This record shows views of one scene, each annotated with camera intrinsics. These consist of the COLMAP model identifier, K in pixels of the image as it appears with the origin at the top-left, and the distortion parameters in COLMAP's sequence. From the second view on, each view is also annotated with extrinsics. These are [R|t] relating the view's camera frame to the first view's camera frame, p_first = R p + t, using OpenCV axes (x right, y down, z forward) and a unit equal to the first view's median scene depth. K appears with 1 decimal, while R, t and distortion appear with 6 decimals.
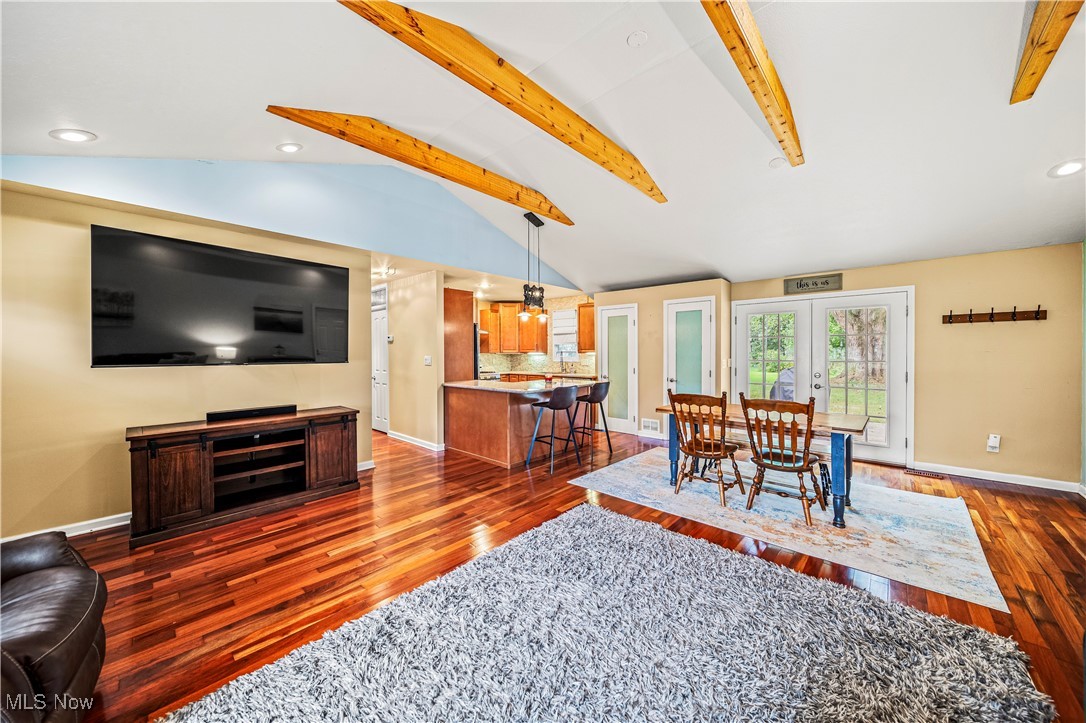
lens RADIAL K [[381.3, 0, 542.6], [0, 381.3, 354.8], [0, 0, 1]] dist [0.002220, -0.001749]
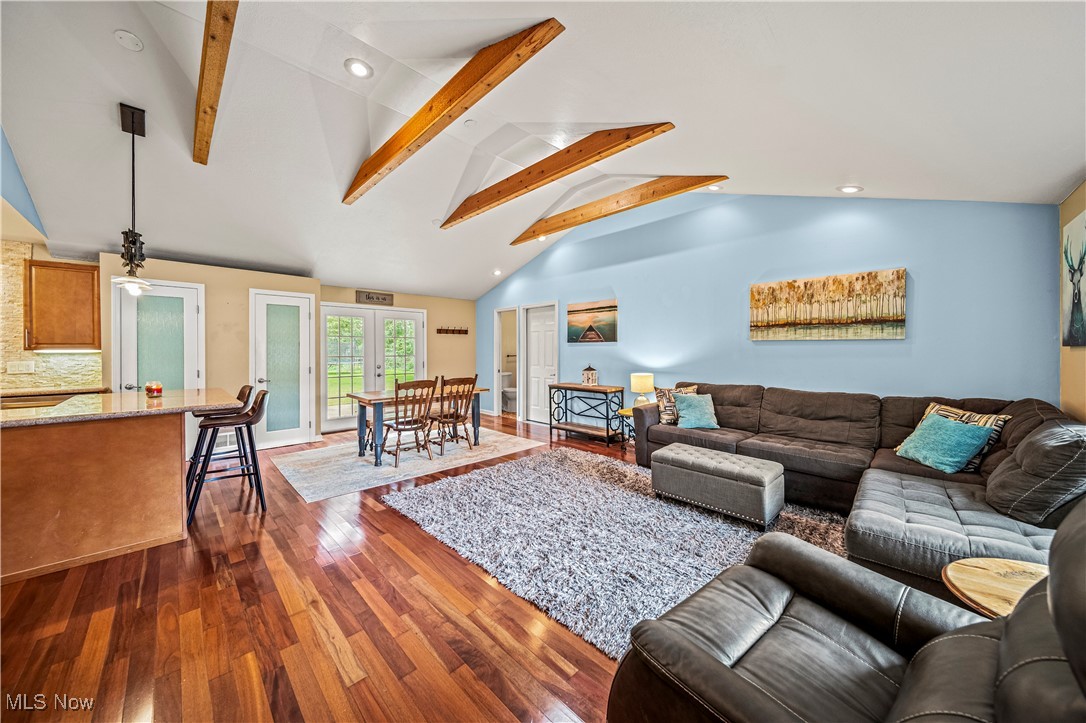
lens RADIAL K [[381.3, 0, 545.8], [0, 381.3, 350.9], [0, 0, 1]] dist [0.002220, -0.001749]
pose [[0.048390, 0.002802, 0.998825, -0.705814], [0.010592, 0.999938, -0.003318, 0.010633], [-0.998772, 0.010740, 0.048357, 0.416618]]
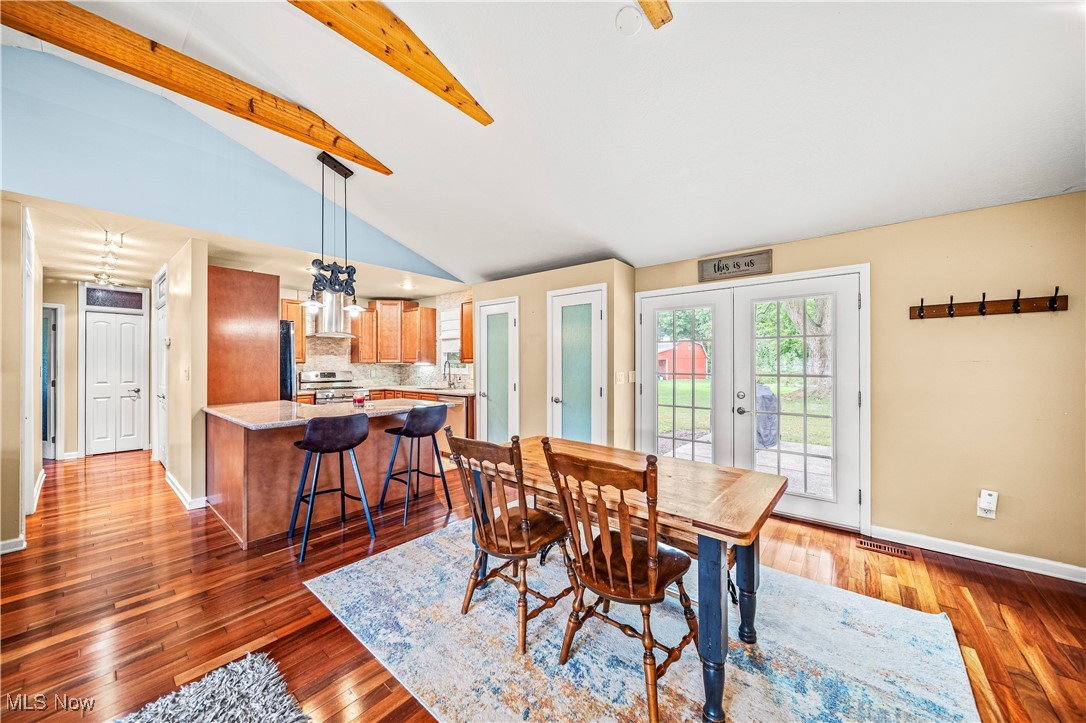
lens RADIAL K [[381.3, 0, 543.0], [0, 381.3, 361.9], [0, 0, 1]] dist [0.002220, -0.001749]
pose [[0.998634, 0.002840, 0.052177, 0.380882], [-0.002281, 0.999939, -0.010768, 0.001005], [-0.052204, 0.010634, 0.998580, 0.375170]]
